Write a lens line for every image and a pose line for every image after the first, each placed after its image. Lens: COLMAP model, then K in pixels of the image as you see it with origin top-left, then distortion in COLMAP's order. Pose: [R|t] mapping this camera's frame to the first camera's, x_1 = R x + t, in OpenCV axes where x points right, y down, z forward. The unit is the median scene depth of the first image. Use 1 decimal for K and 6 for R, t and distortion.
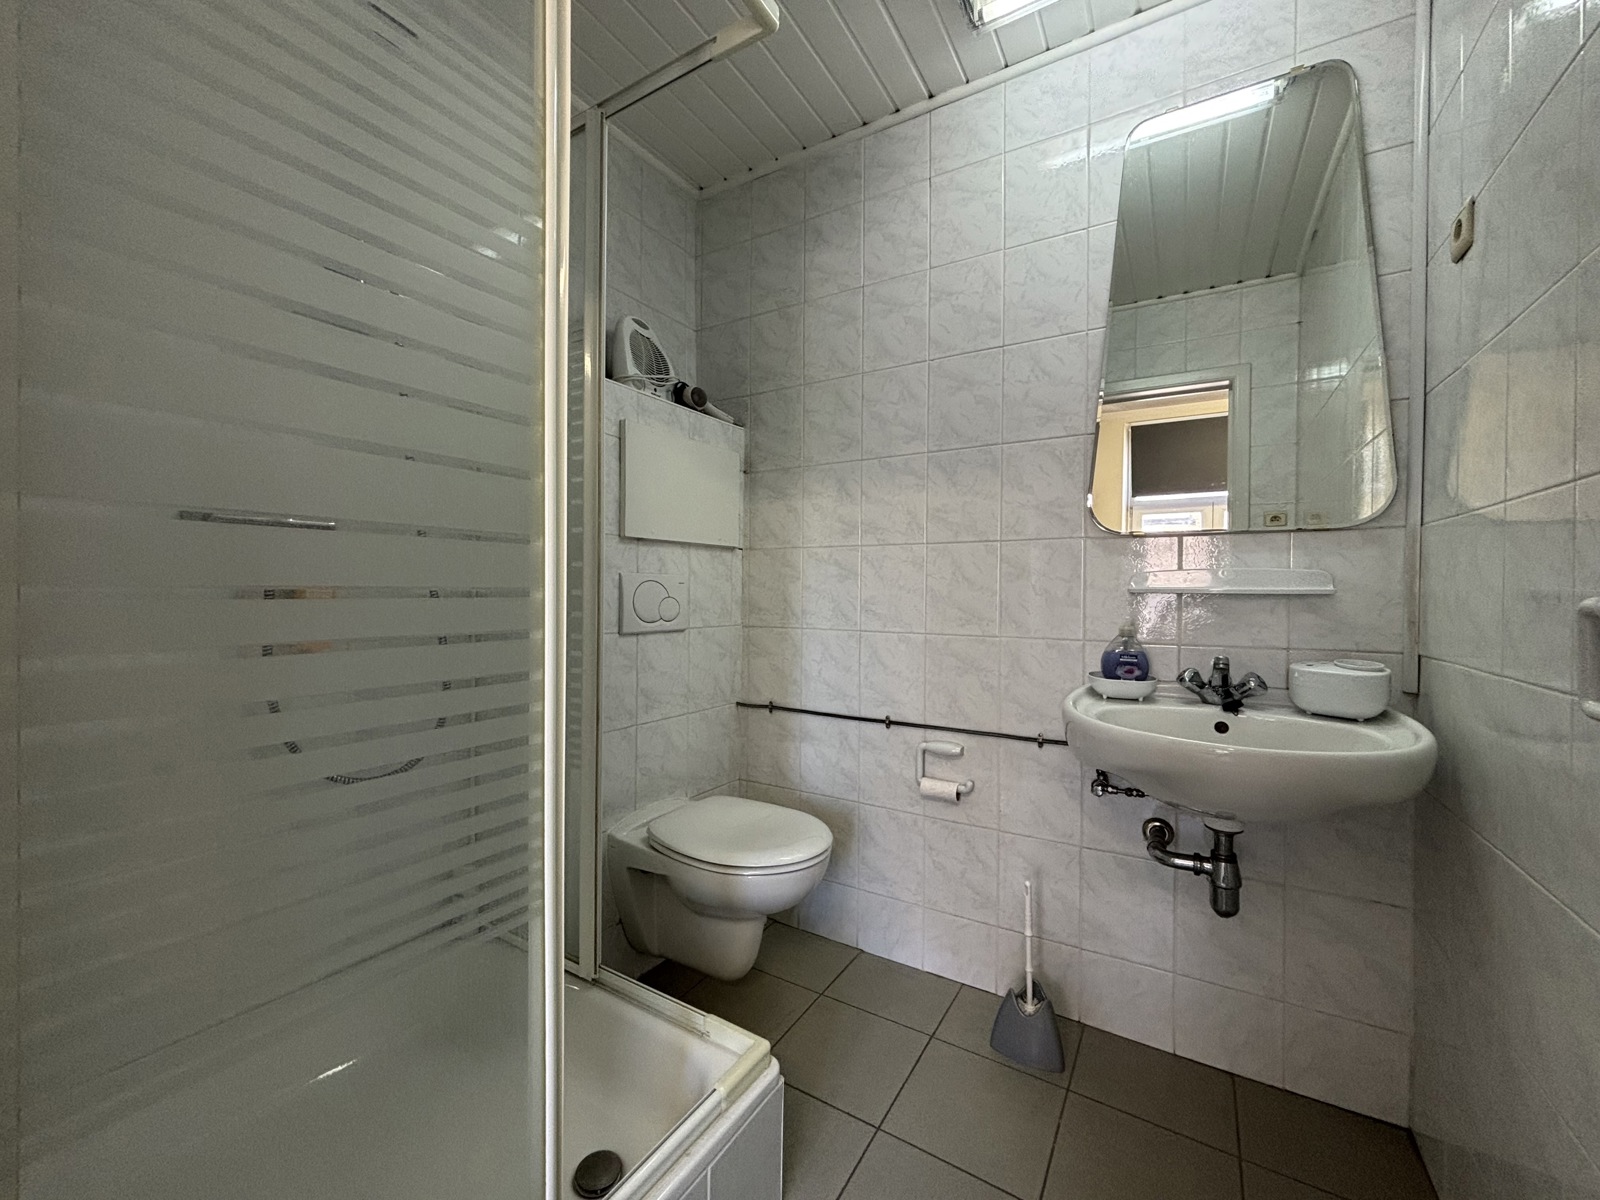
lens RADIAL K [[640.3, 0, 800.5], [0, 640.3, 601.5], [0, 0, 1]] dist [0.000001, 0.000108]
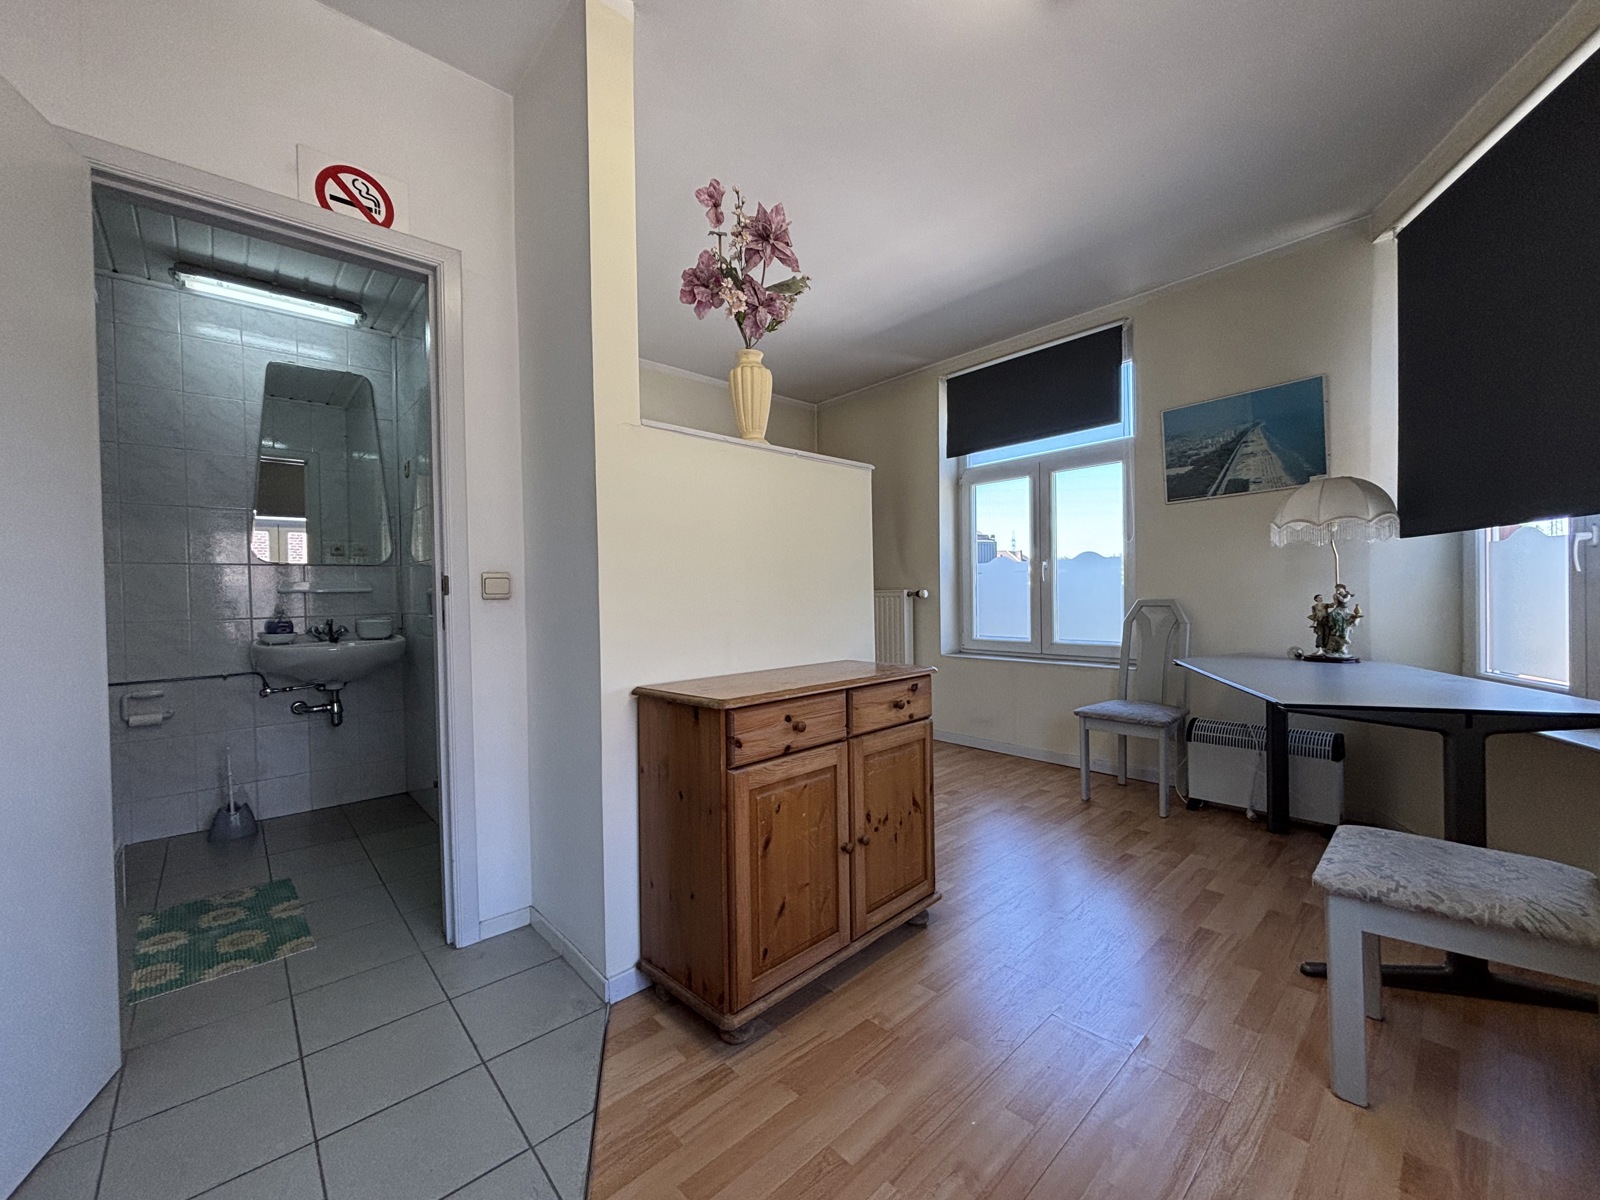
lens RADIAL K [[640.3, 0, 802.2], [0, 640.3, 600.6], [0, 0, 1]] dist [0.000001, 0.000108]
pose [[0.282032, -0.024152, 0.959101, -1.023054], [0.037084, 0.999210, 0.014257, 0.046631], [-0.958688, 0.031547, 0.282705, -1.231542]]
